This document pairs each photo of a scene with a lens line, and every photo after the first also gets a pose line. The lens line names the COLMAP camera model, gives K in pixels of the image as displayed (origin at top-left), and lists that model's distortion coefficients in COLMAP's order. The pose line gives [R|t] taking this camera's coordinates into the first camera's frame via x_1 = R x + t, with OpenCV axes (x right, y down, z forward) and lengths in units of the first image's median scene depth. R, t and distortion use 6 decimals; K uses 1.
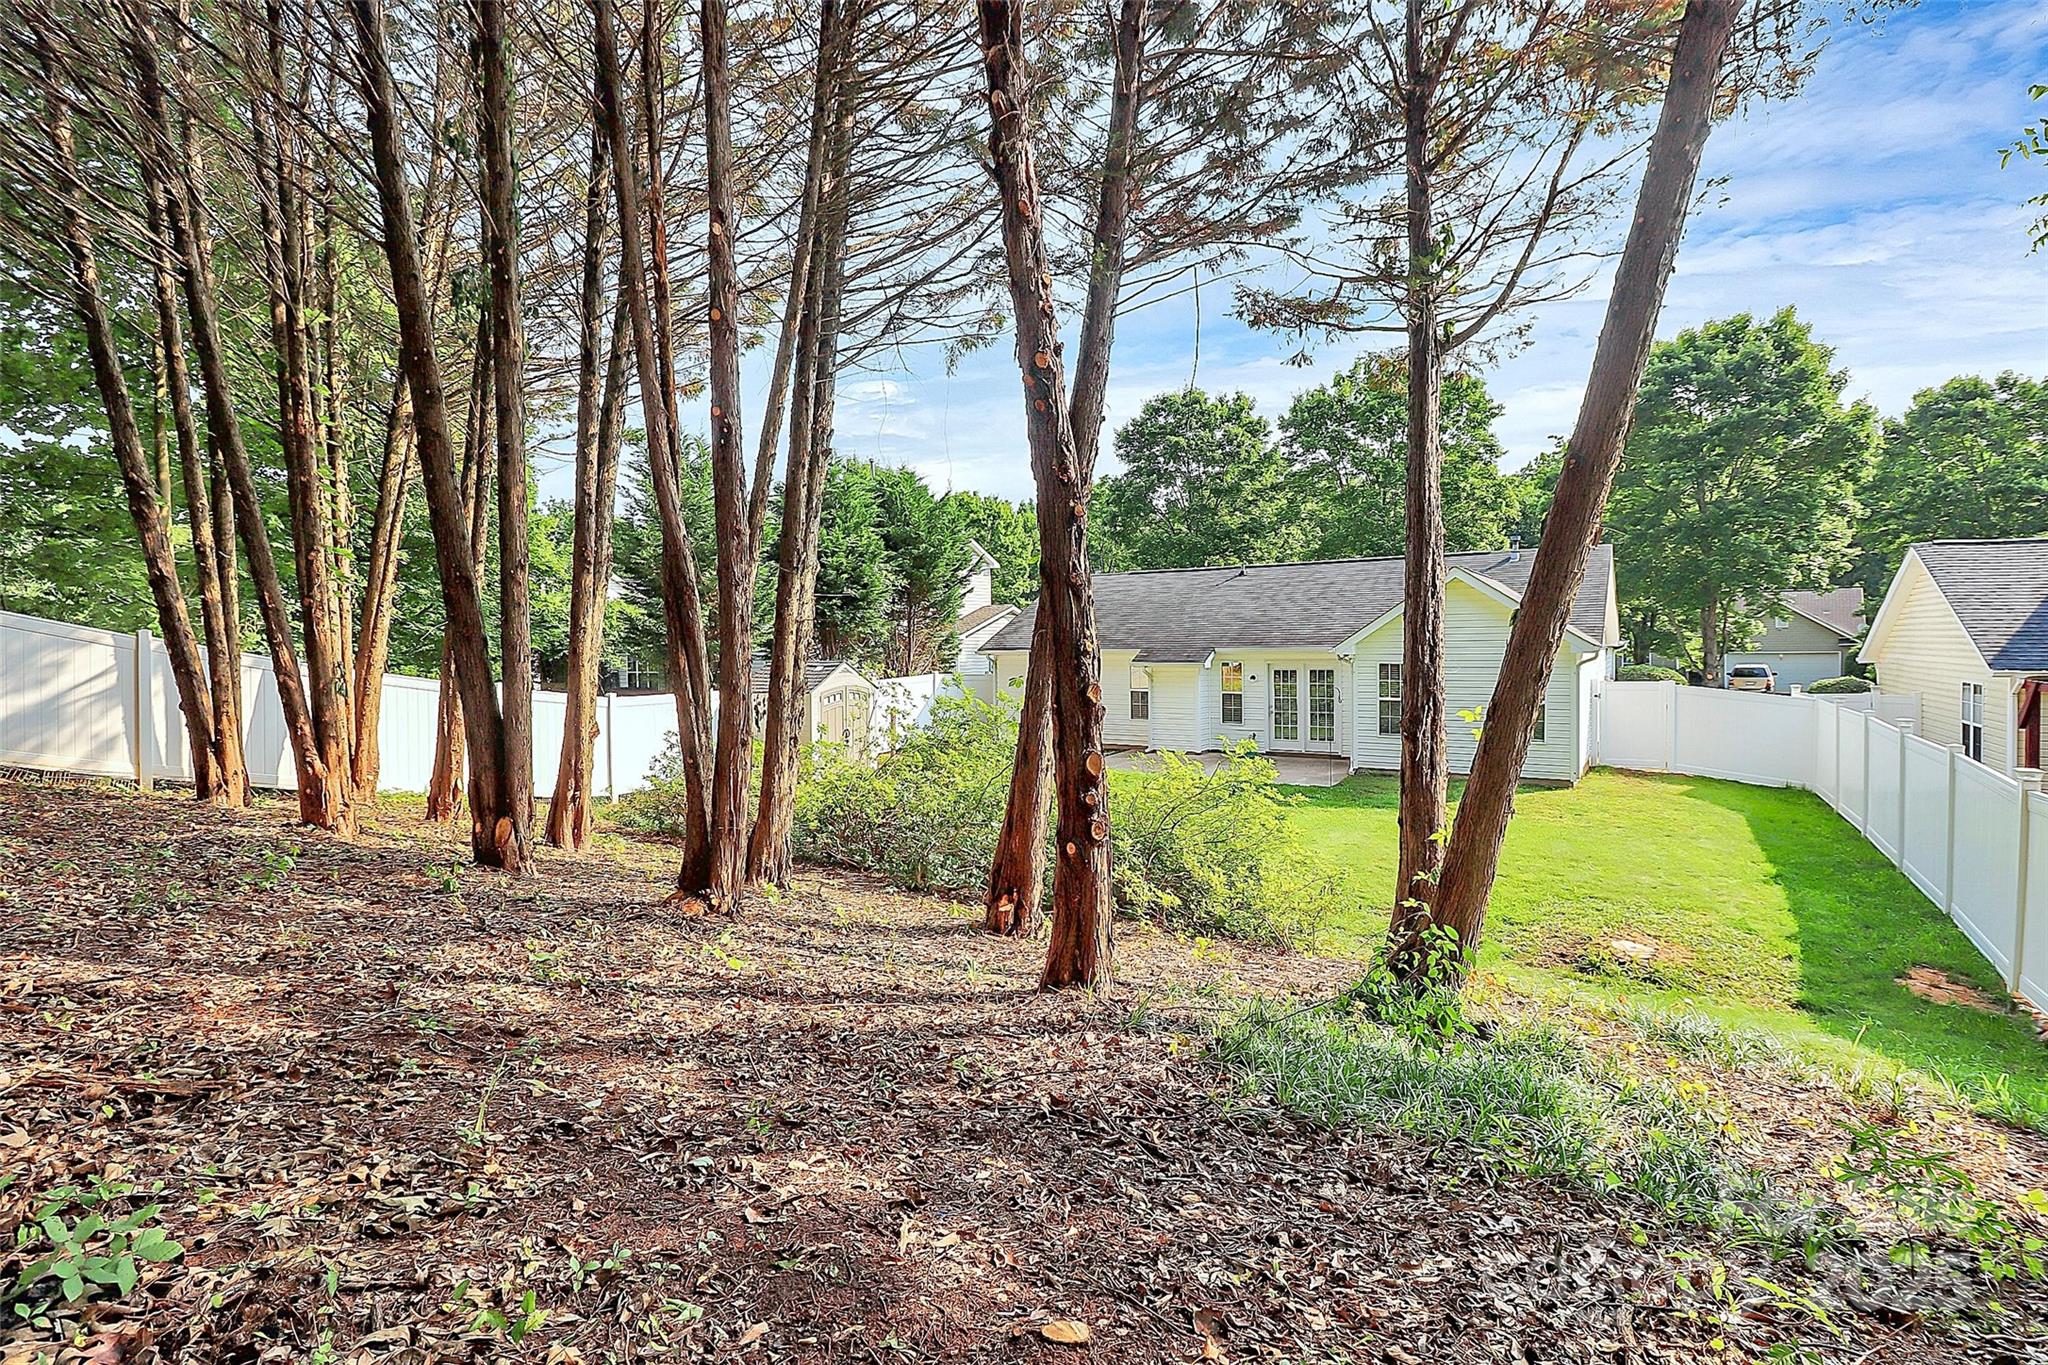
lens RADIAL K [[952.4, 0, 1025.9], [0, 952.4, 669.9], [0, 0, 1]] dist [0.000781, 0.000029]
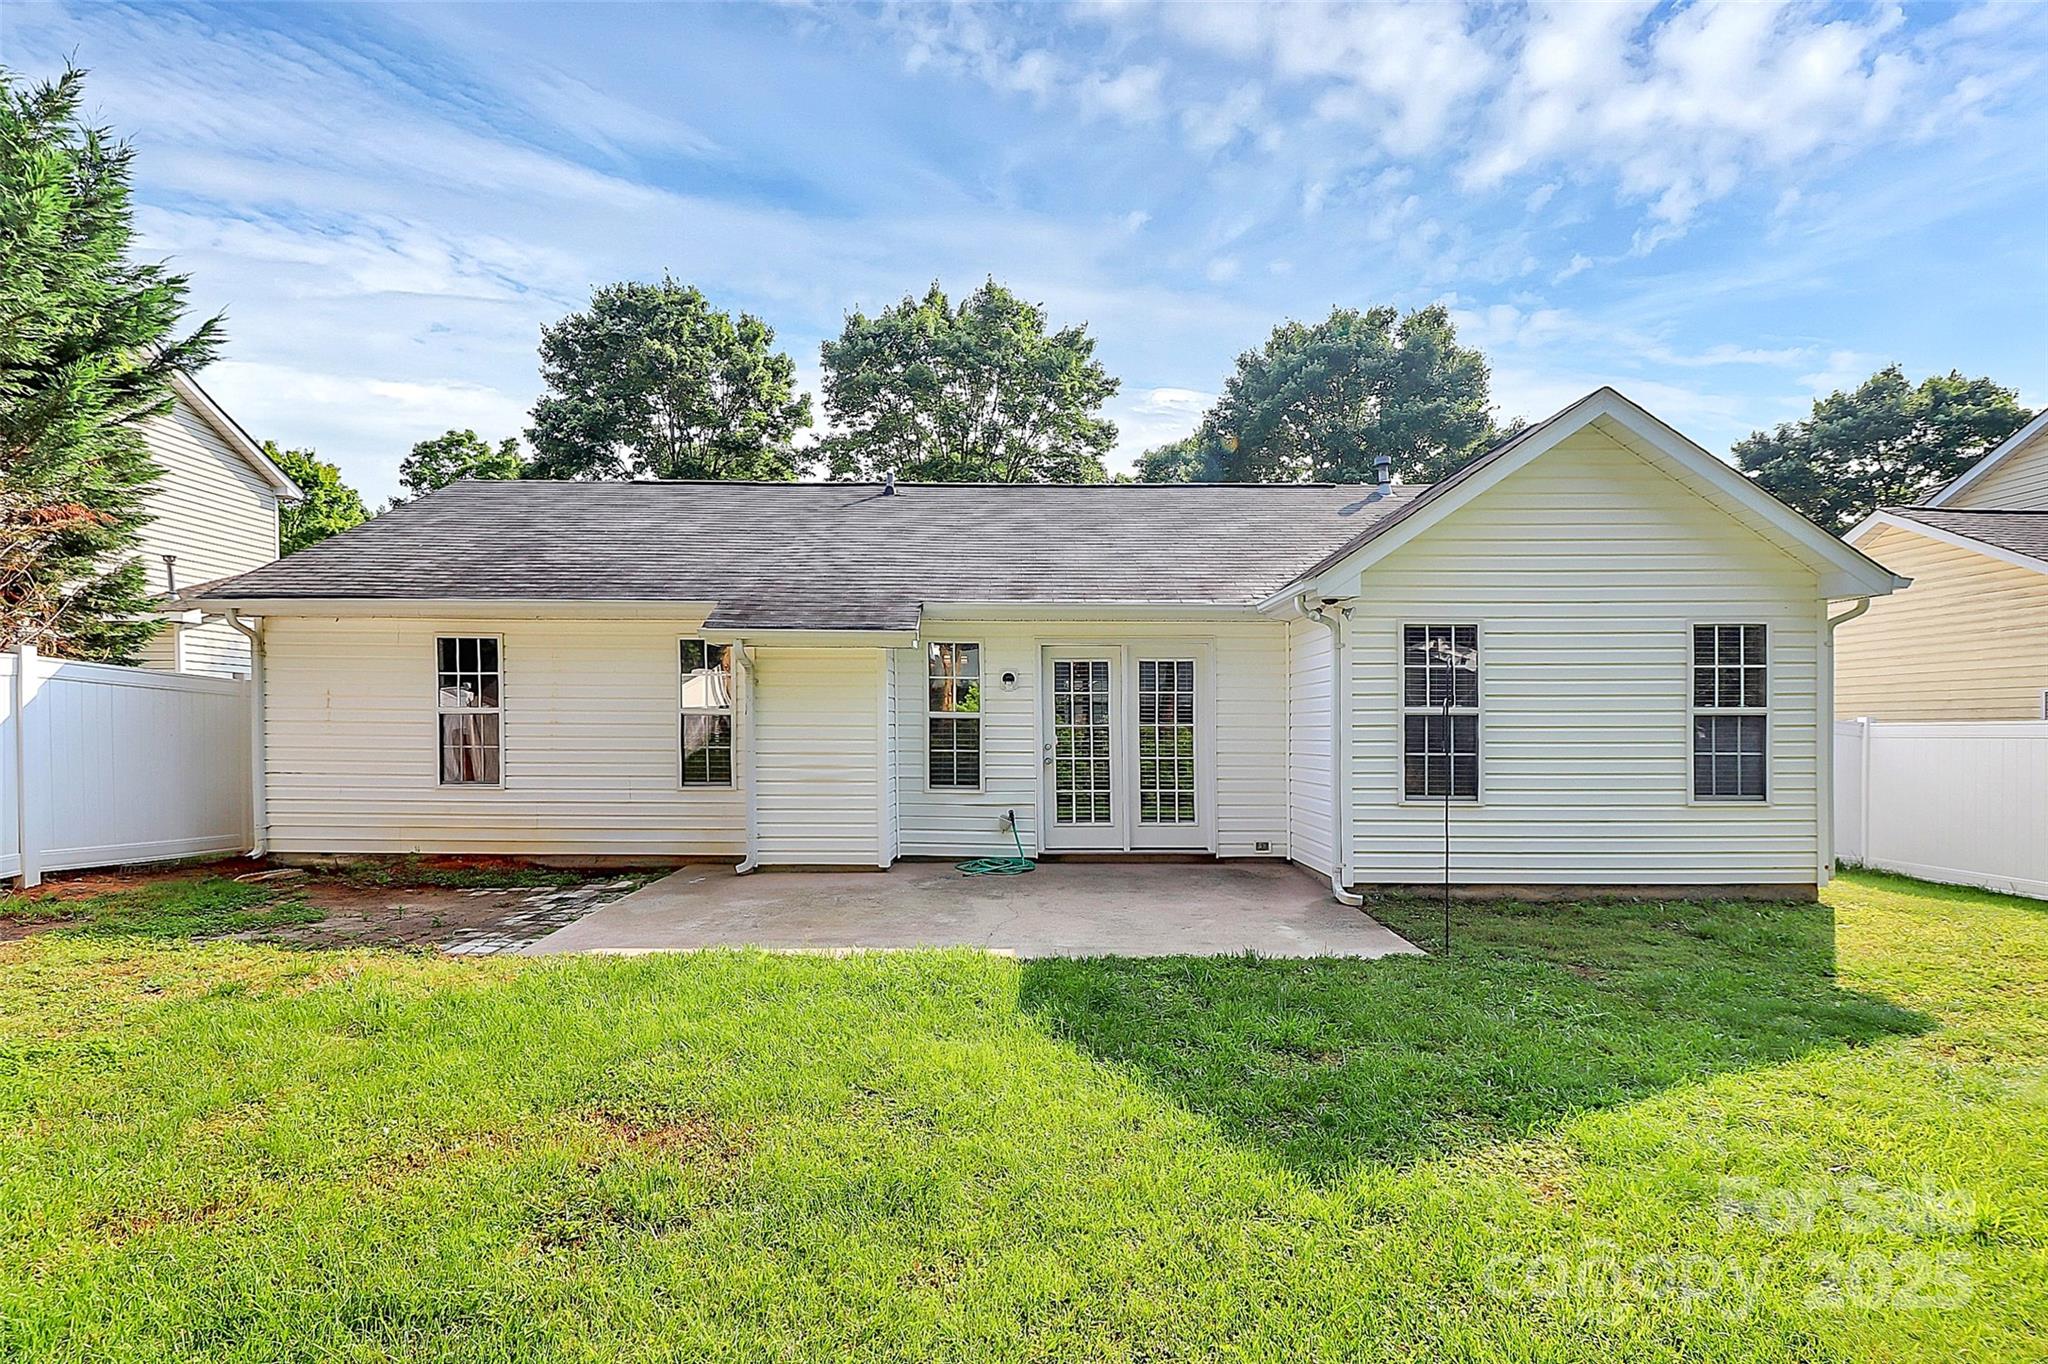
lens RADIAL K [[952.7, 0, 1030.7], [0, 952.7, 729.1], [0, 0, 1]] dist [-0.048225, -0.000107]
pose [[0.812074, 0.017825, 0.583282, 0.003158], [0.002002, 0.999442, -0.033330, 0.041897], [-0.583551, 0.028234, 0.811586, 0.617779]]
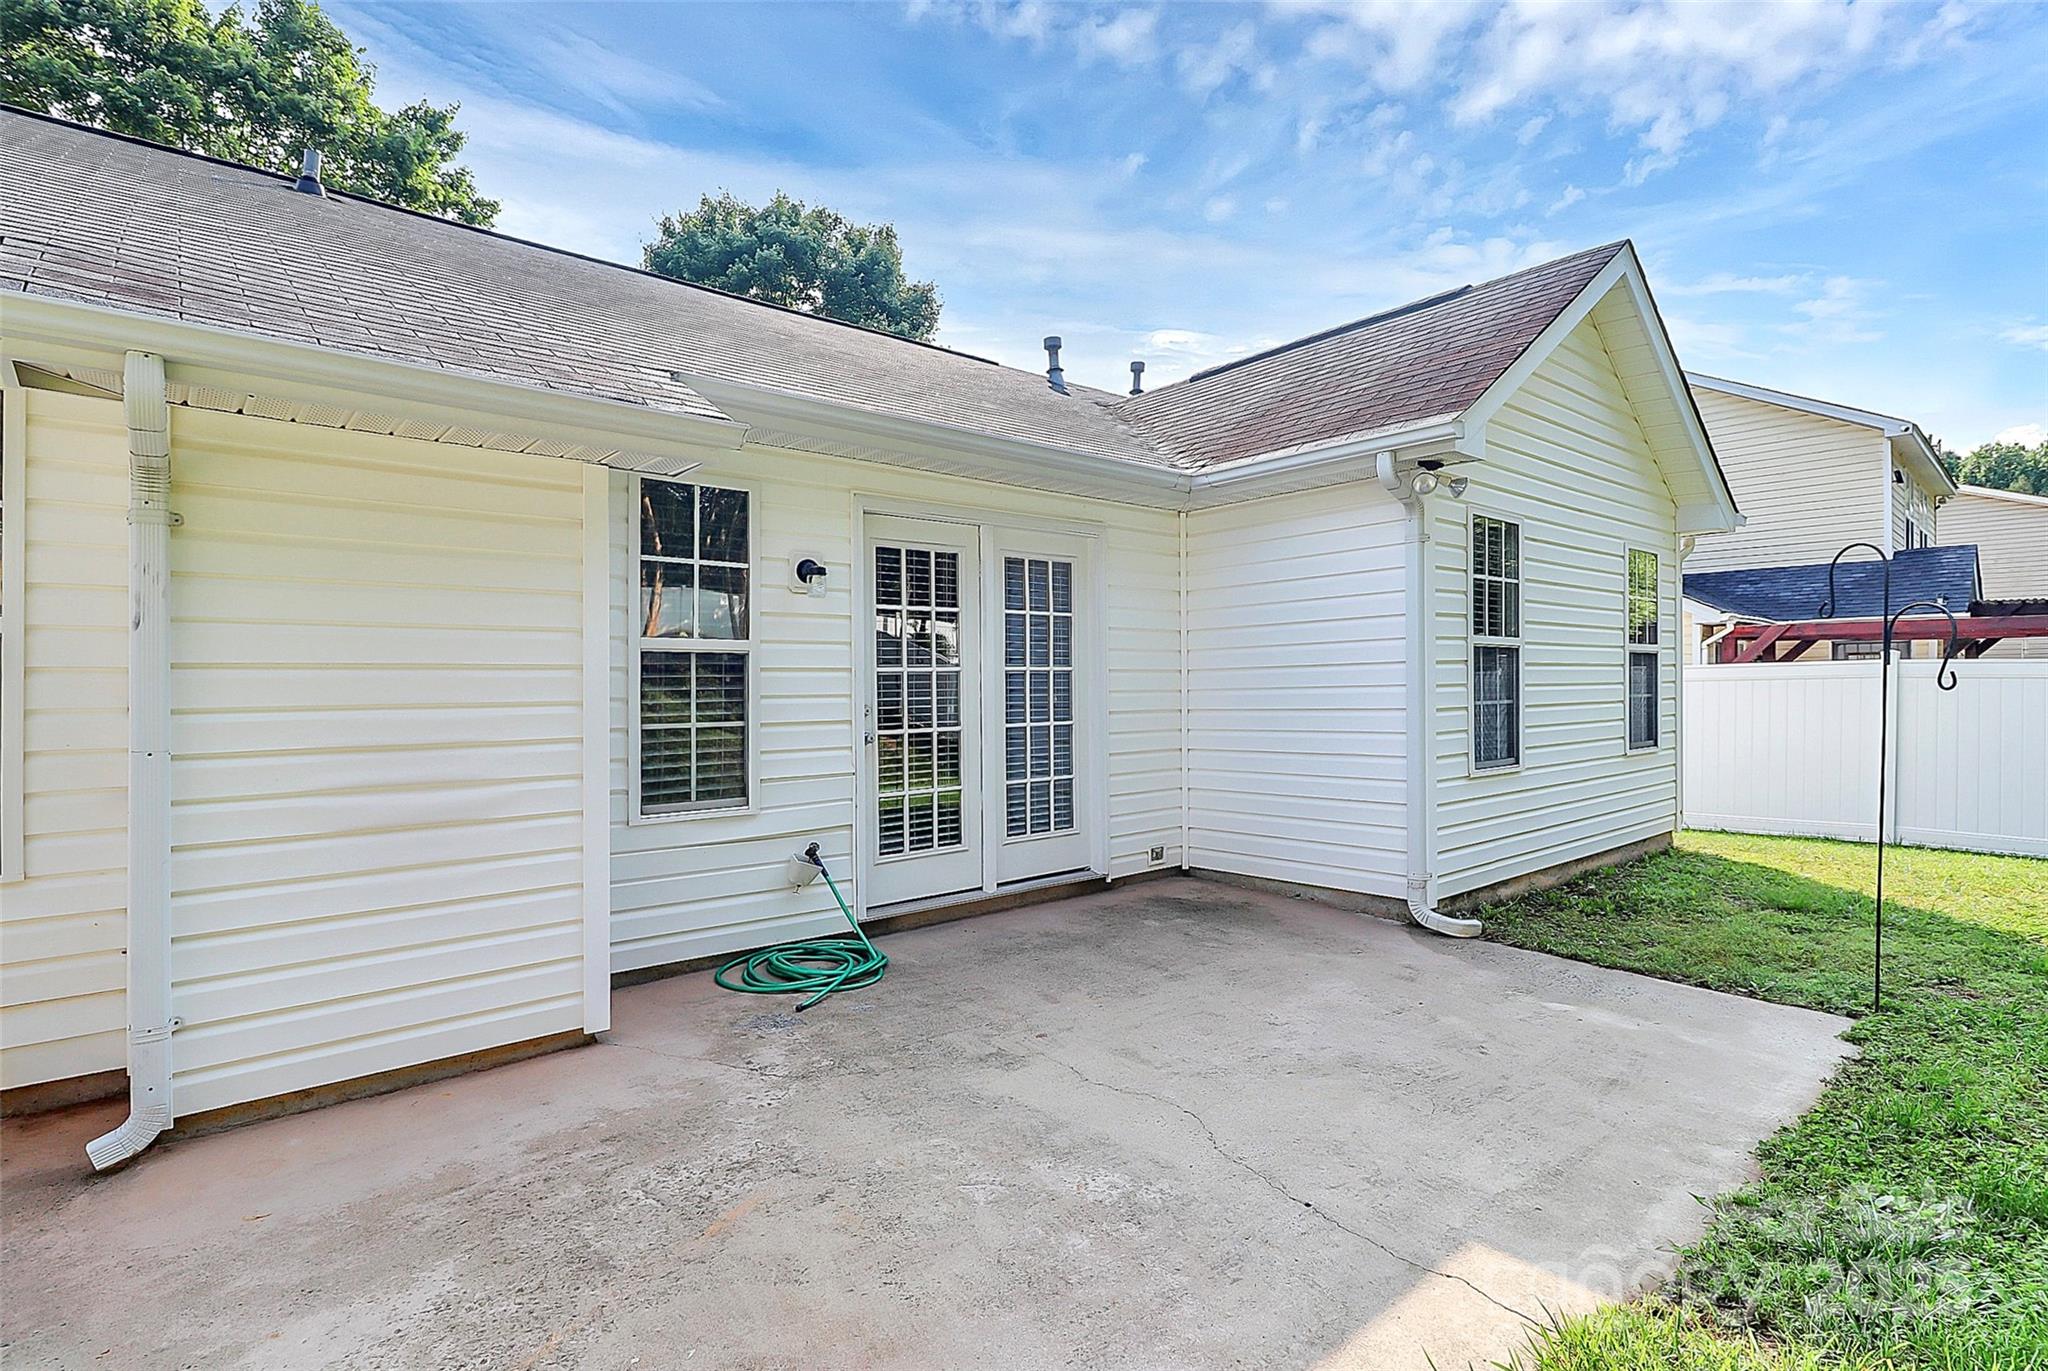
lens RADIAL K [[967.4, 0, 990.5], [0, 967.4, 679.0], [0, 0, 1]] dist [-0.003209, -0.006839]
pose [[0.239374, 0.021259, 0.970695, 0.044962], [0.038482, 0.998767, -0.031363, 0.036725], [-0.970164, 0.044862, 0.238261, 0.860739]]
